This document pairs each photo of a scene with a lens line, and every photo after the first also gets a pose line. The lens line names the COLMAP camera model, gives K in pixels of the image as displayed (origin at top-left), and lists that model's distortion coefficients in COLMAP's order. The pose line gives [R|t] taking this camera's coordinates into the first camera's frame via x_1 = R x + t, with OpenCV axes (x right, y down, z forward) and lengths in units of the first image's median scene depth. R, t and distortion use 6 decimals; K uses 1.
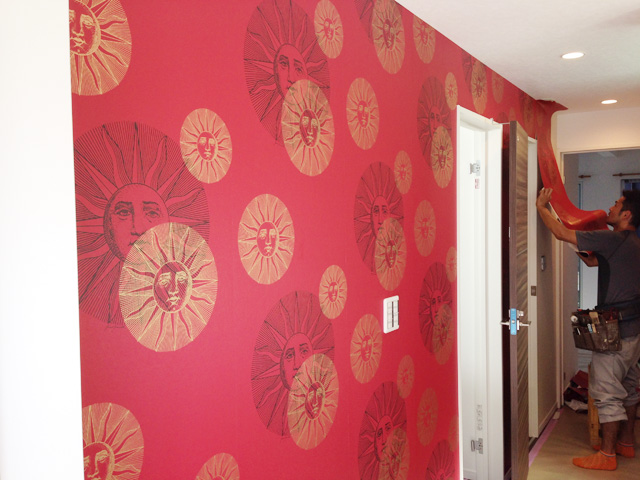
lens RADIAL K [[584.8, 0, 321.2], [0, 584.8, 240.6], [0, 0, 1]] dist [0.017256, 0.000000]
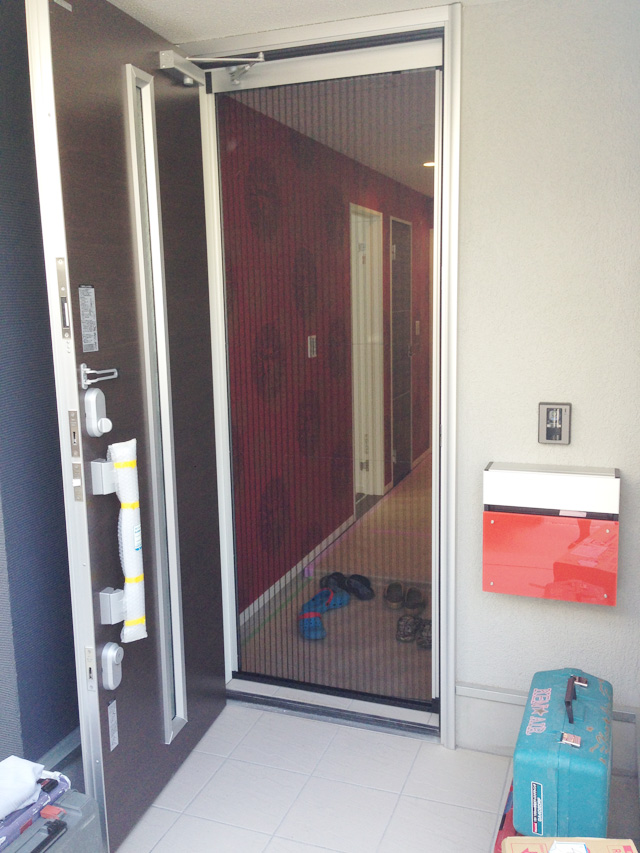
lens RADIAL K [[779.4, 0, 320.3], [0, 779.4, 425.3], [0, 0, 1]] dist [0.017256, 0.000000]
pose [[0.978706, -0.034349, 0.202372, -0.197002], [0.009612, 0.992487, 0.121974, 0.055778], [-0.205041, -0.117432, 0.971683, -0.720526]]
